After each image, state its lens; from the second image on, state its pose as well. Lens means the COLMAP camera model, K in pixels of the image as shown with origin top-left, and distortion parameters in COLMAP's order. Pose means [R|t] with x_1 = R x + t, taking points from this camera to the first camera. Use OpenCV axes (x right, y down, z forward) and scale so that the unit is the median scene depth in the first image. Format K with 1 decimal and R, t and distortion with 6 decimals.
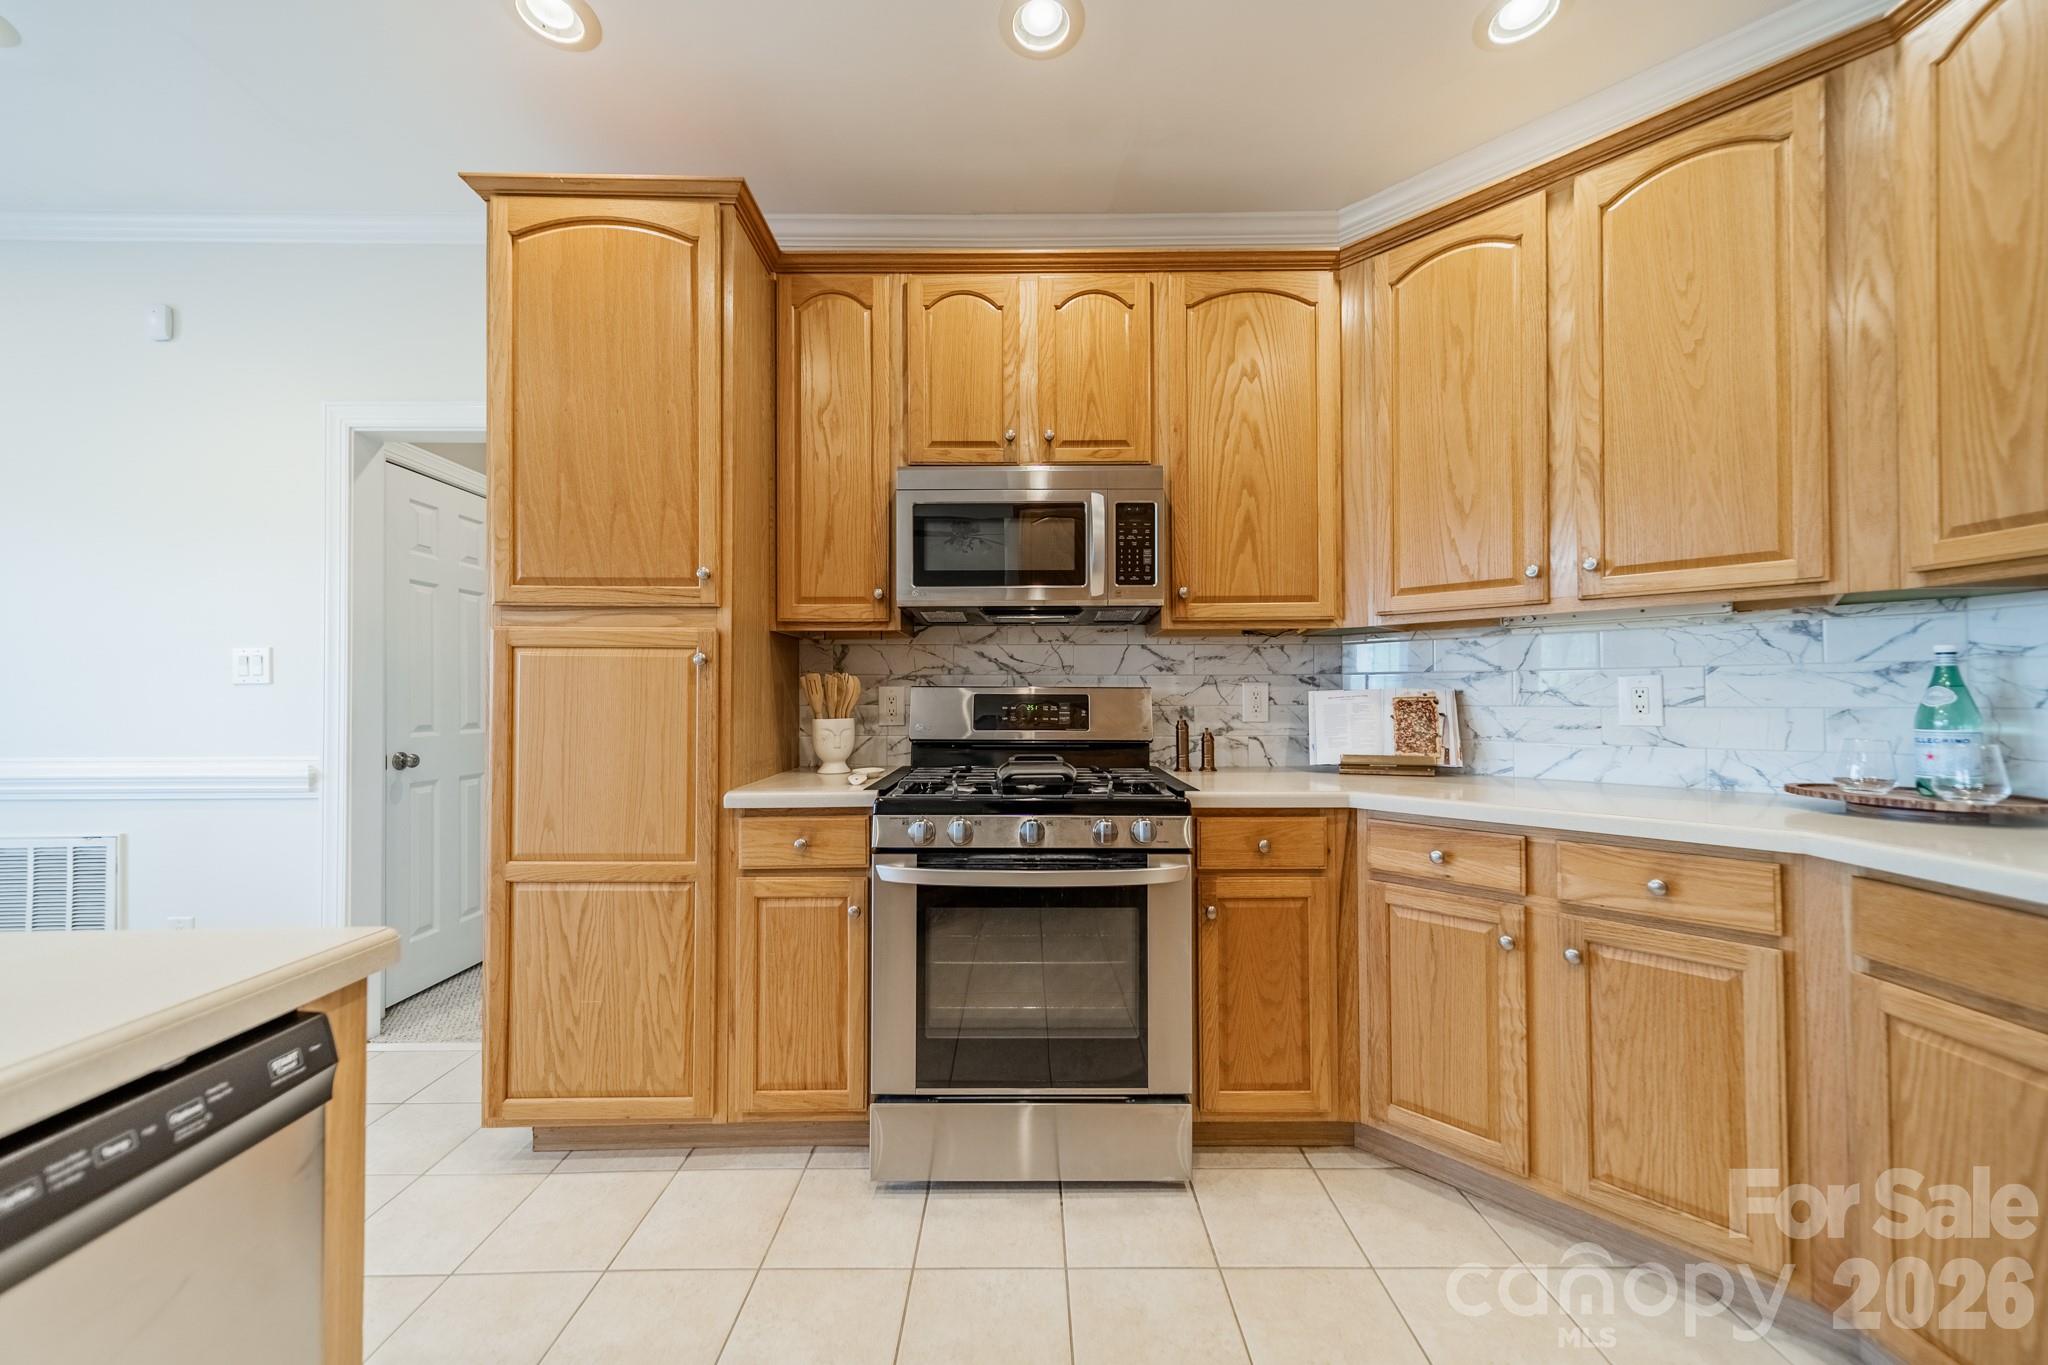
lens RADIAL K [[730.4, 0, 1022.1], [0, 730.4, 689.0], [0, 0, 1]] dist [0.006075, 0.000225]
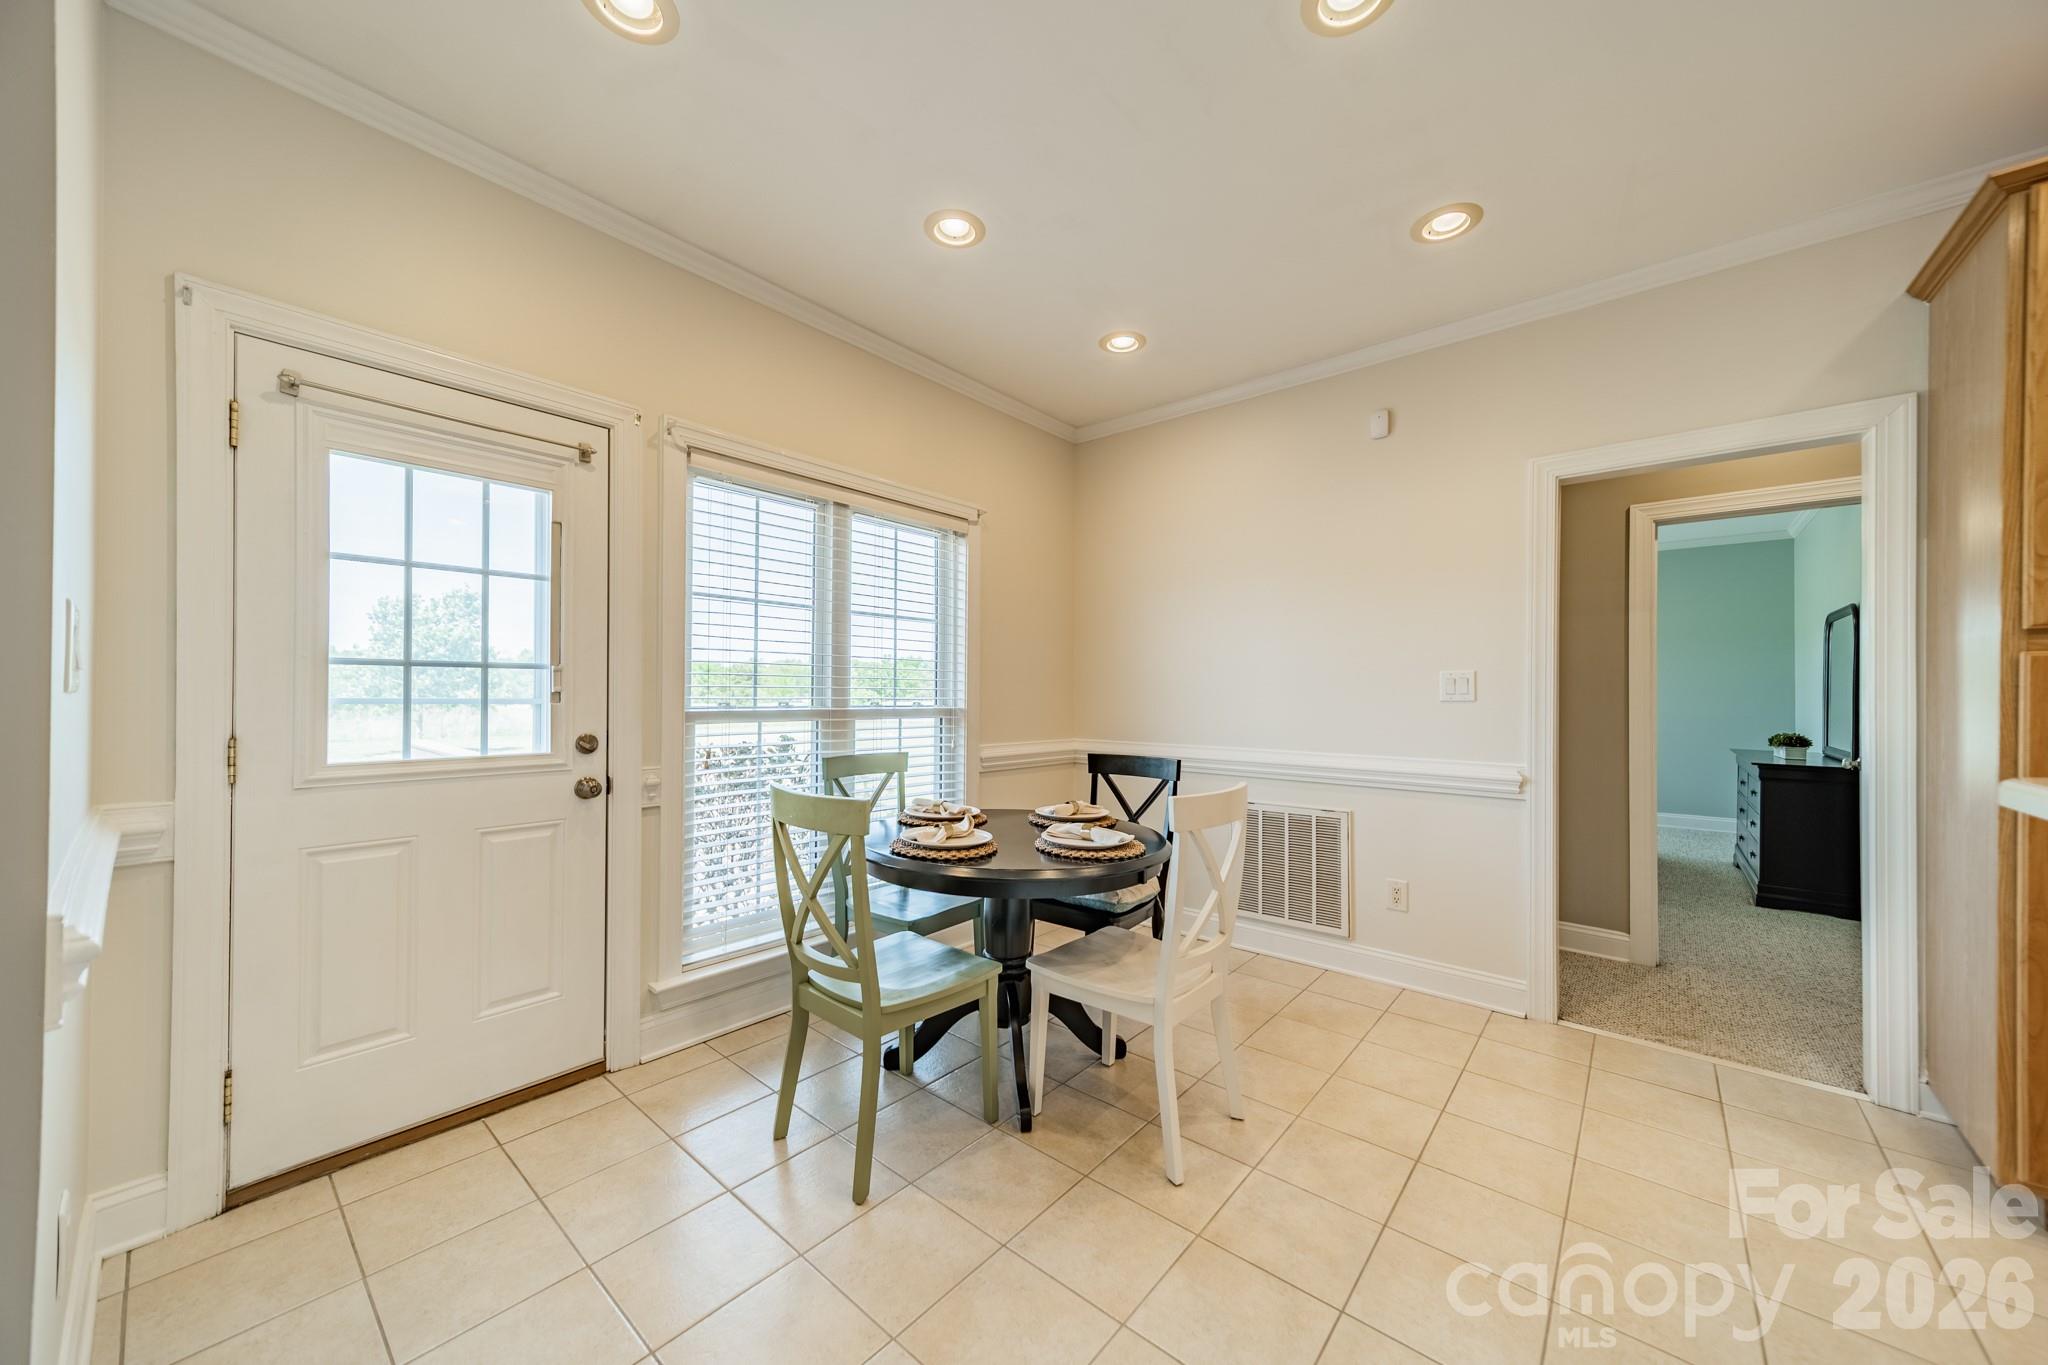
lens RADIAL K [[730.4, 0, 1022.6], [0, 730.4, 692.4], [0, 0, 1]] dist [0.006075, 0.000225]
pose [[0.757208, 0.008196, -0.653123, -1.056145], [-0.004409, 0.999963, 0.007437, -0.035063], [0.653159, -0.002752, 0.757215, -0.527709]]
